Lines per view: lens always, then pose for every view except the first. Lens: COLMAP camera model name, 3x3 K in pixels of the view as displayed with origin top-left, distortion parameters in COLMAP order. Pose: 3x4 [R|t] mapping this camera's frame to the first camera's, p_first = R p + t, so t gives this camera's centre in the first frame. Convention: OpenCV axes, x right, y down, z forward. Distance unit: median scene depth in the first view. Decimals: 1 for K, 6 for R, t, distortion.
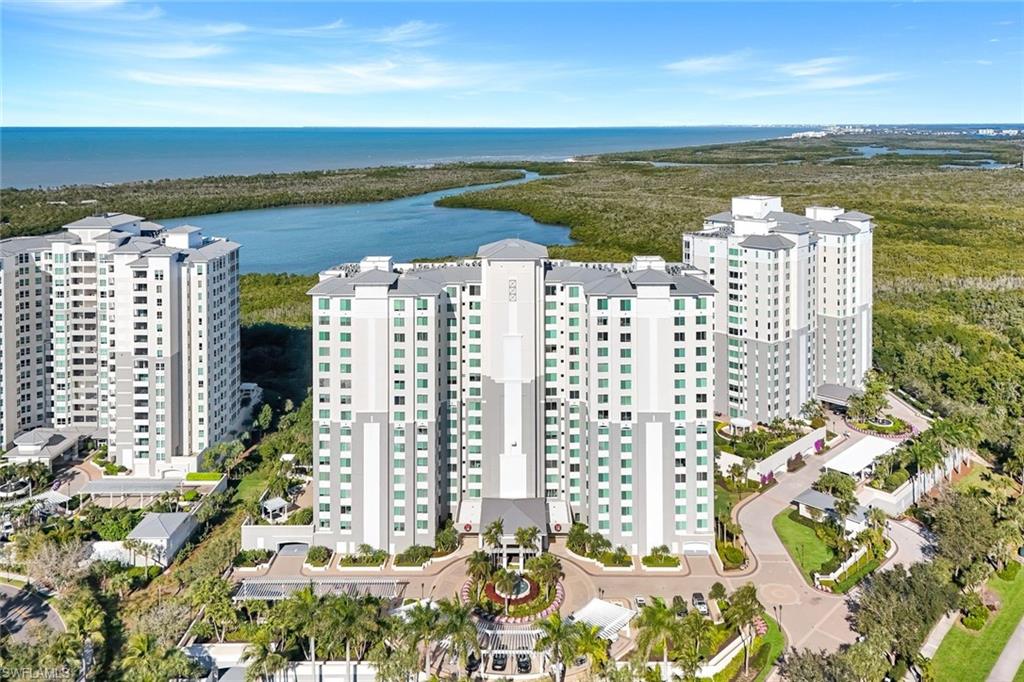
lens RADIAL K [[813.2, 0, 508.9], [0, 813.2, 141.6], [0, 0, 1]] dist [0.070778, -0.082985]
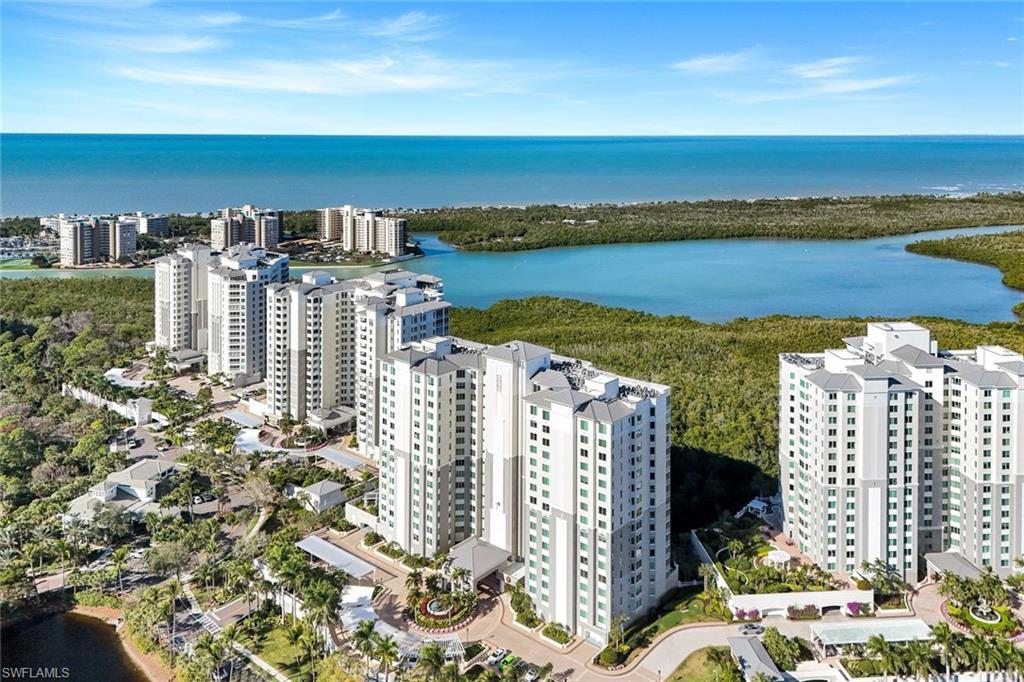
lens RADIAL K [[796.7, 0, 512.9], [0, 796.7, 165.1], [0, 0, 1]] dist [0.074683, -0.071927]
pose [[0.770579, 0.026382, -0.636798, 0.841963], [-0.014741, 0.999613, 0.023576, -0.195410], [0.637174, -0.008780, 0.770670, 0.055809]]
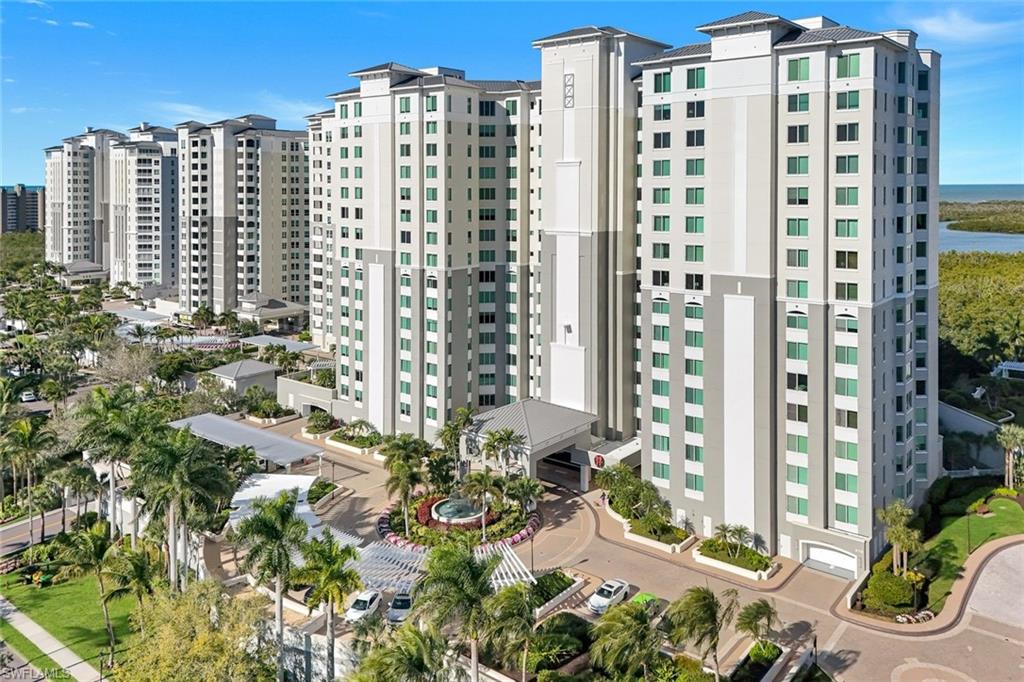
lens RADIAL K [[790.5, 0, 512.9], [0, 790.5, 202.9], [0, 0, 1]] dist [0.035892, -0.002531]
pose [[0.785966, 0.014587, -0.618097, 0.370042], [-0.011177, 0.999893, 0.009384, 0.276035], [0.618168, -0.000467, 0.786046, 0.504779]]
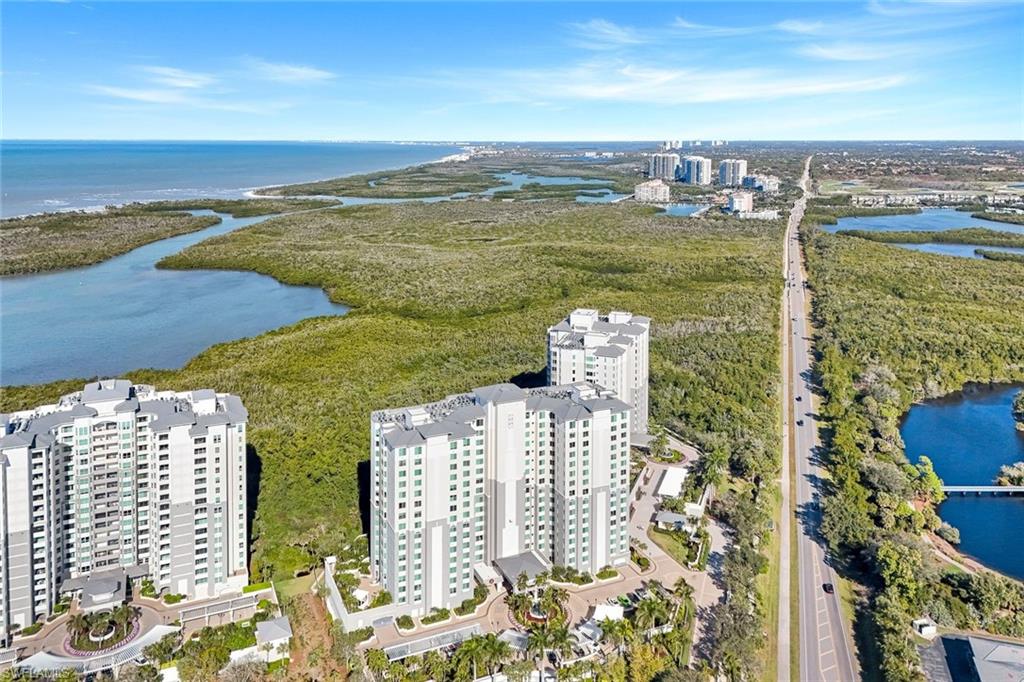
lens RADIAL K [[792.3, 0, 514.5], [0, 792.3, 205.4], [0, 0, 1]] dist [0.100368, -0.112196]
pose [[0.907214, -0.025189, 0.419914, -0.628257], [0.000647, 0.998288, 0.058488, -0.318677], [-0.420668, -0.052789, 0.905677, -0.341003]]
